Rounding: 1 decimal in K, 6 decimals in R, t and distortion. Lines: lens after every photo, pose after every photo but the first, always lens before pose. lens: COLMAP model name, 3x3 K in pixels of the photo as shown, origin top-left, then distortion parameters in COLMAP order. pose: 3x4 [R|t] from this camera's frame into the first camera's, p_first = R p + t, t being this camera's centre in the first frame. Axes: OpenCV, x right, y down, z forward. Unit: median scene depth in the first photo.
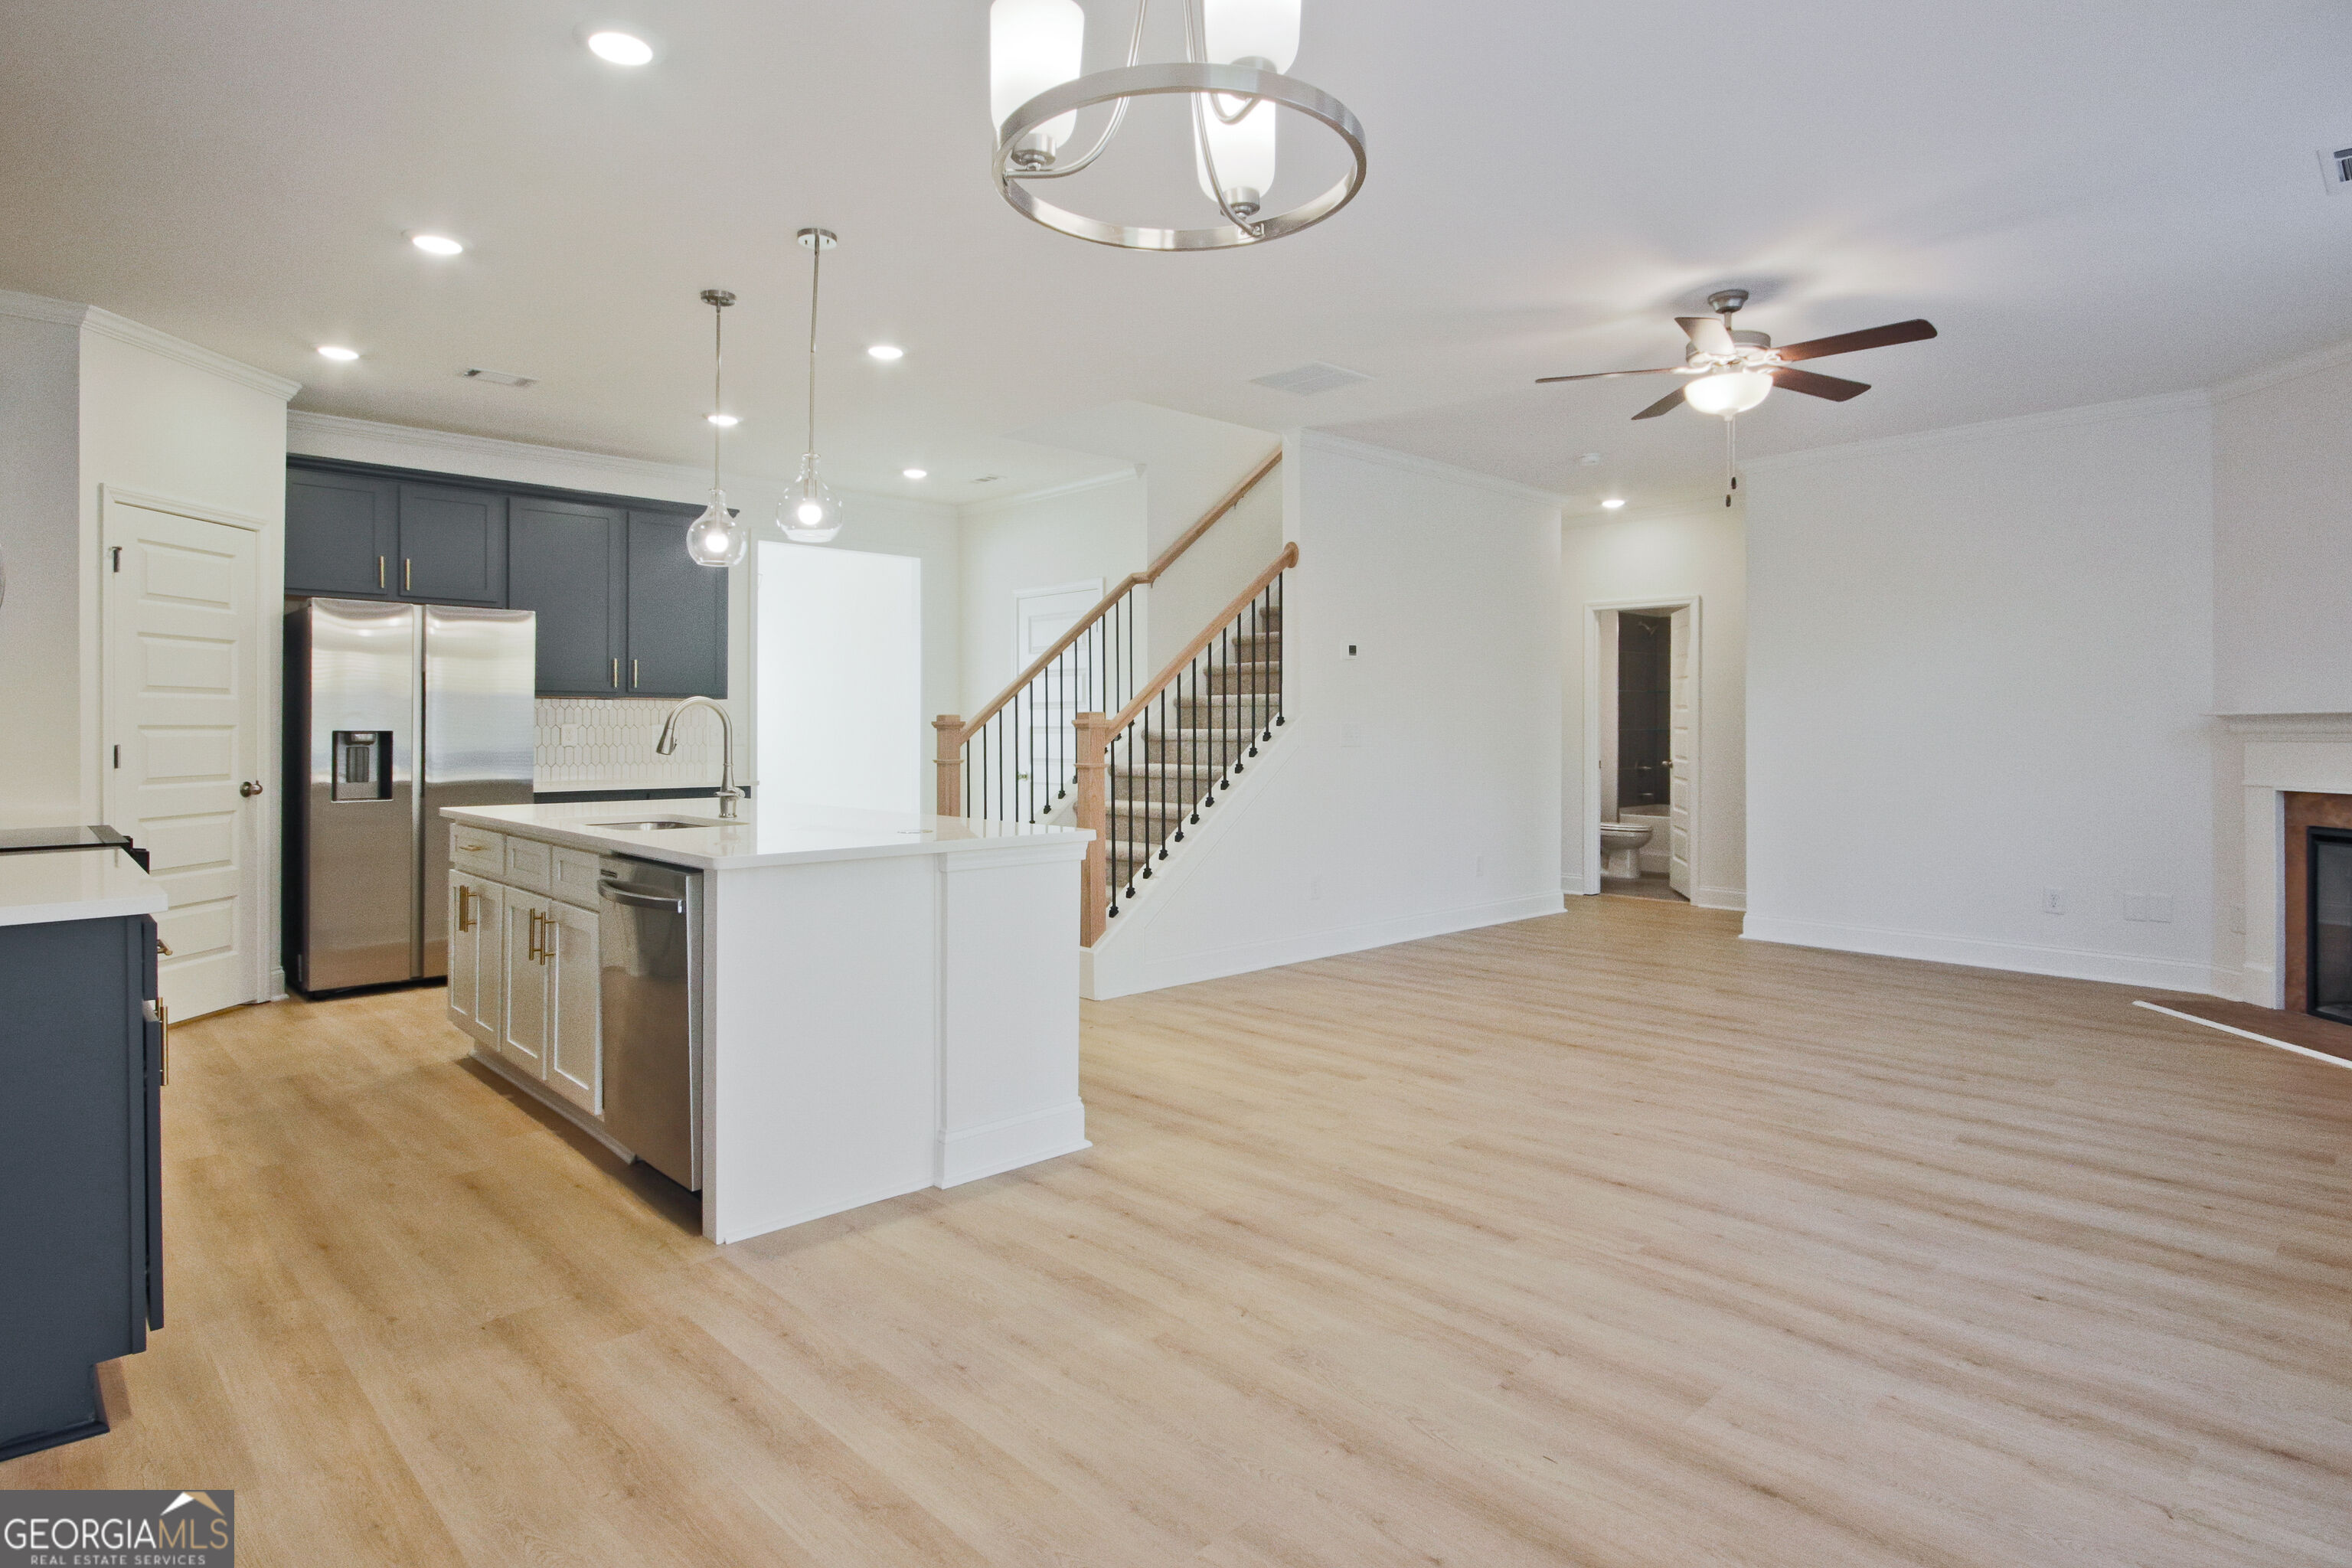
lens RADIAL K [[1258.2, 0, 1164.4], [0, 1258.2, 717.0], [0, 0, 1]] dist [0.002676, 0.000833]
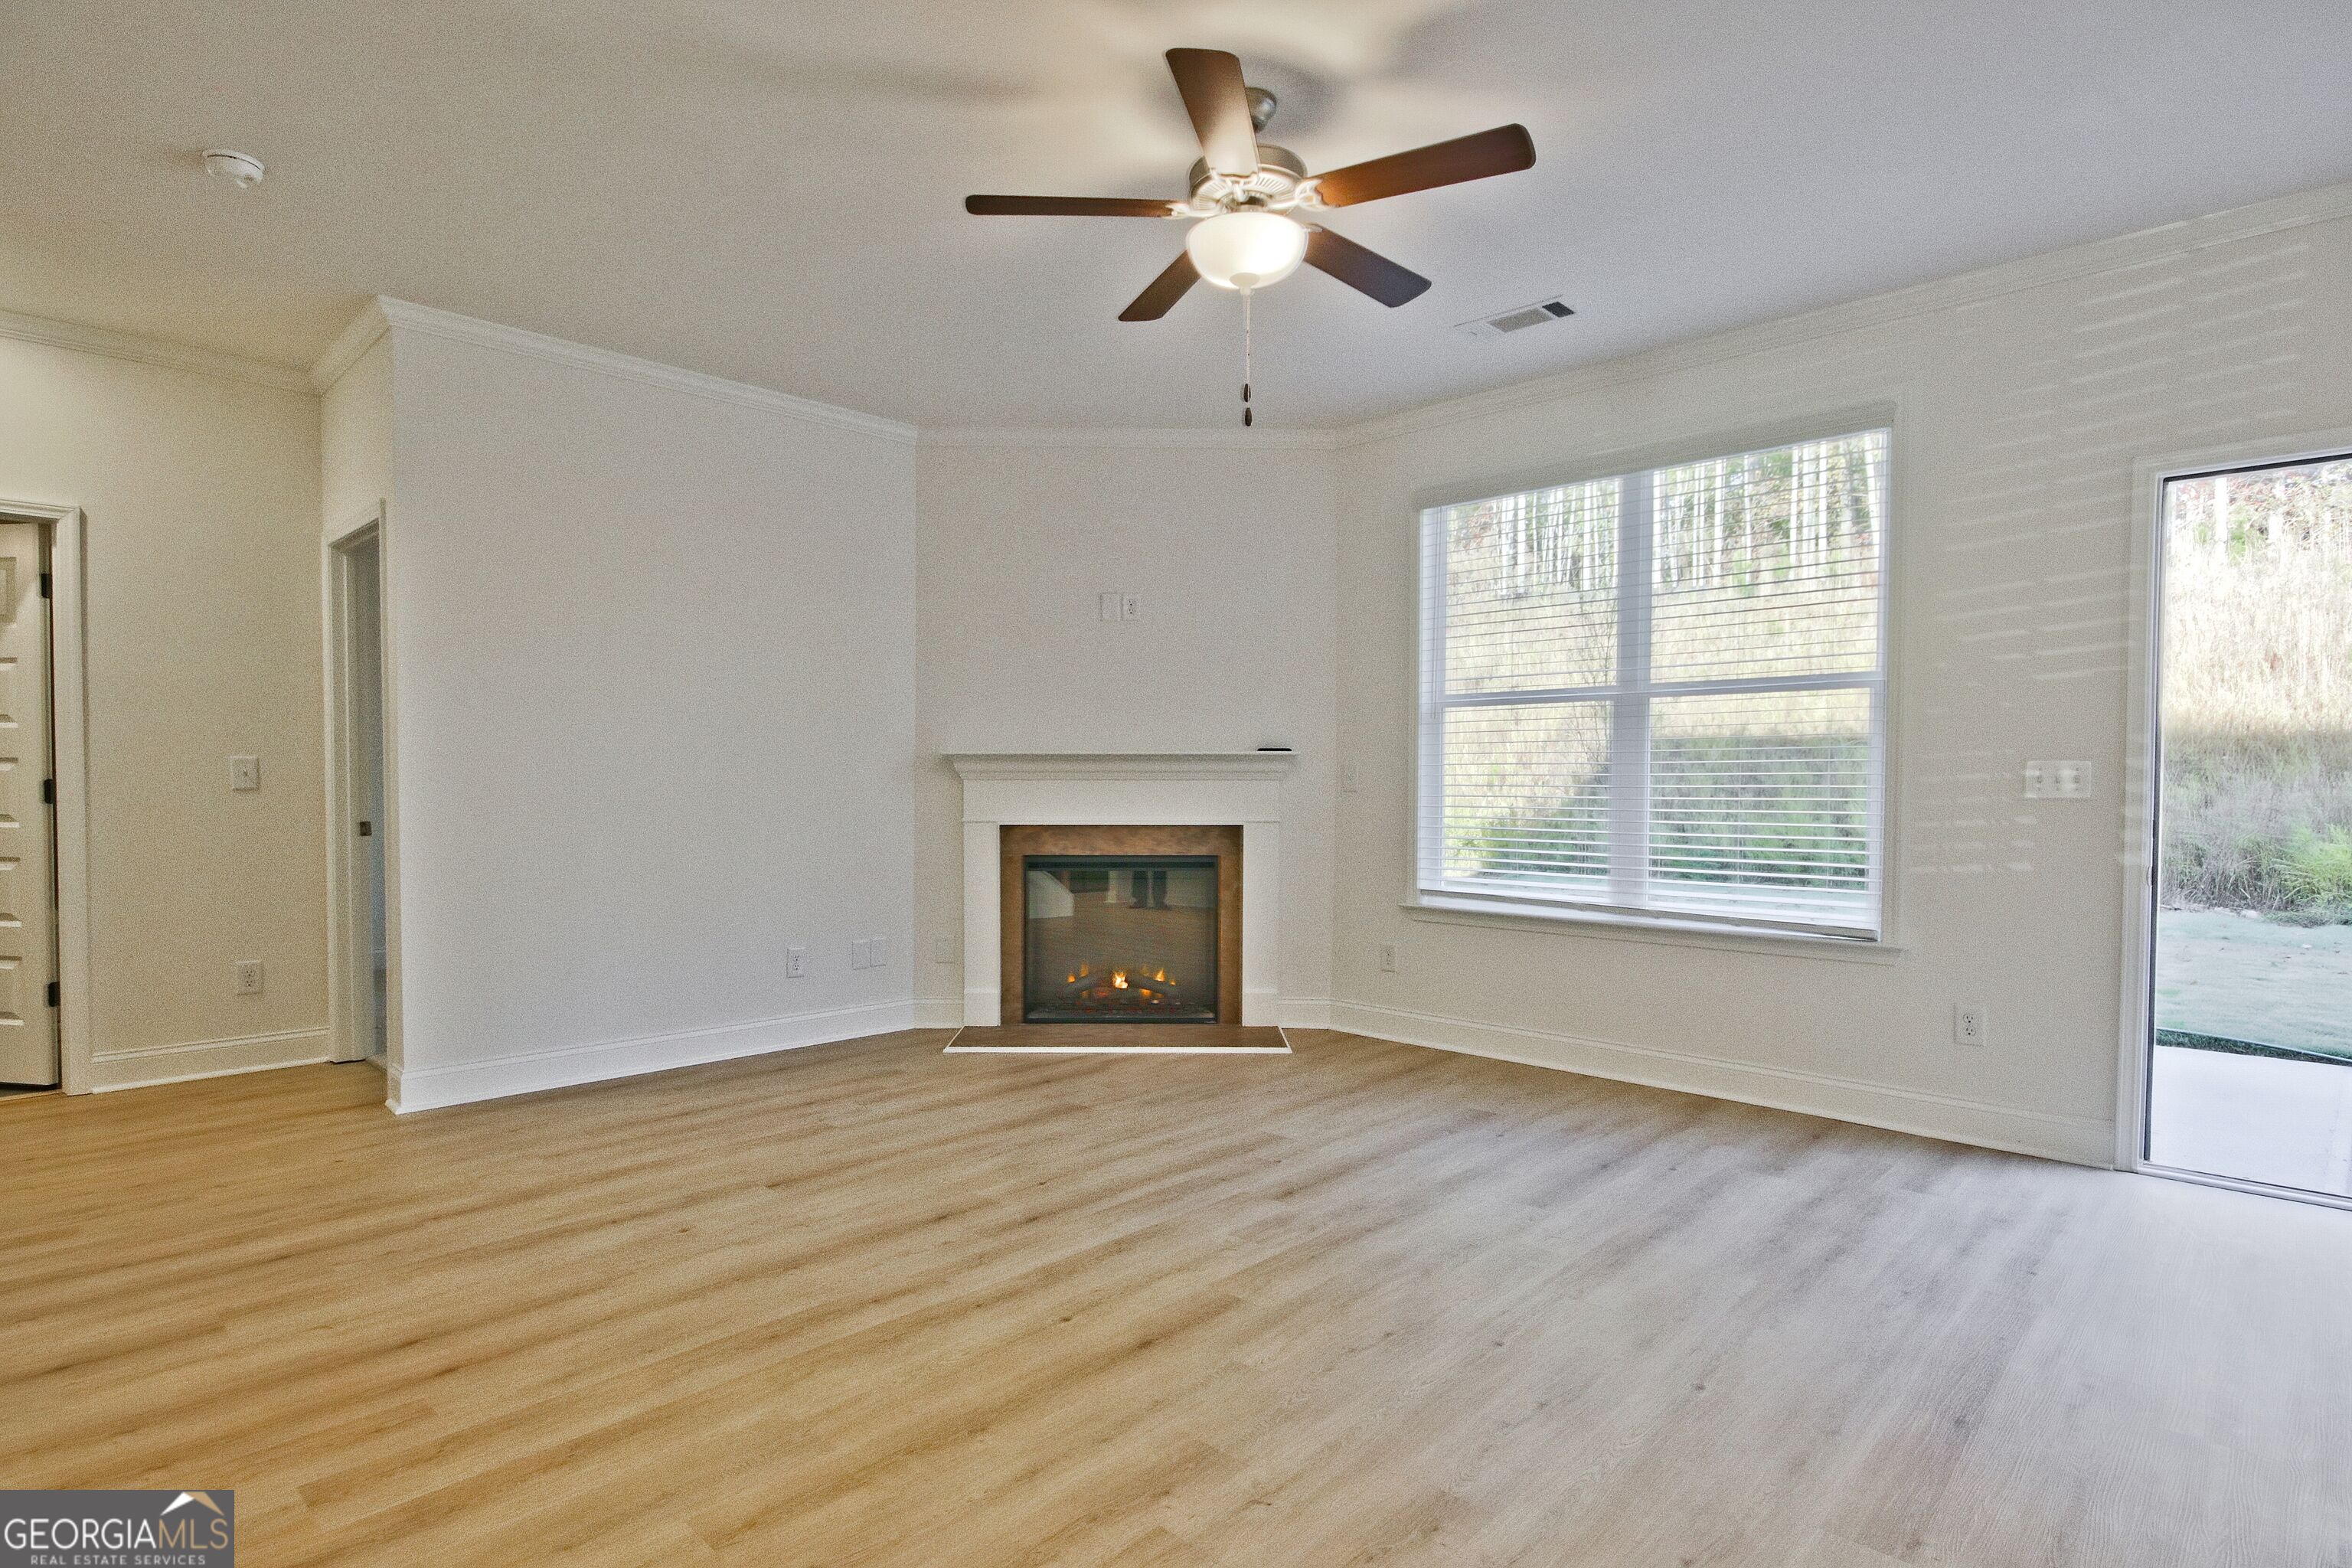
lens RADIAL K [[1202.3, 0, 1168.8], [0, 1202.3, 826.1], [0, 0, 1]] dist [0.000323, 0.000020]
pose [[-0.049438, -0.040242, 0.997966, -0.151939], [-0.013158, 0.999128, 0.039637, 0.015428], [-0.998690, -0.011172, -0.049925, 0.868888]]
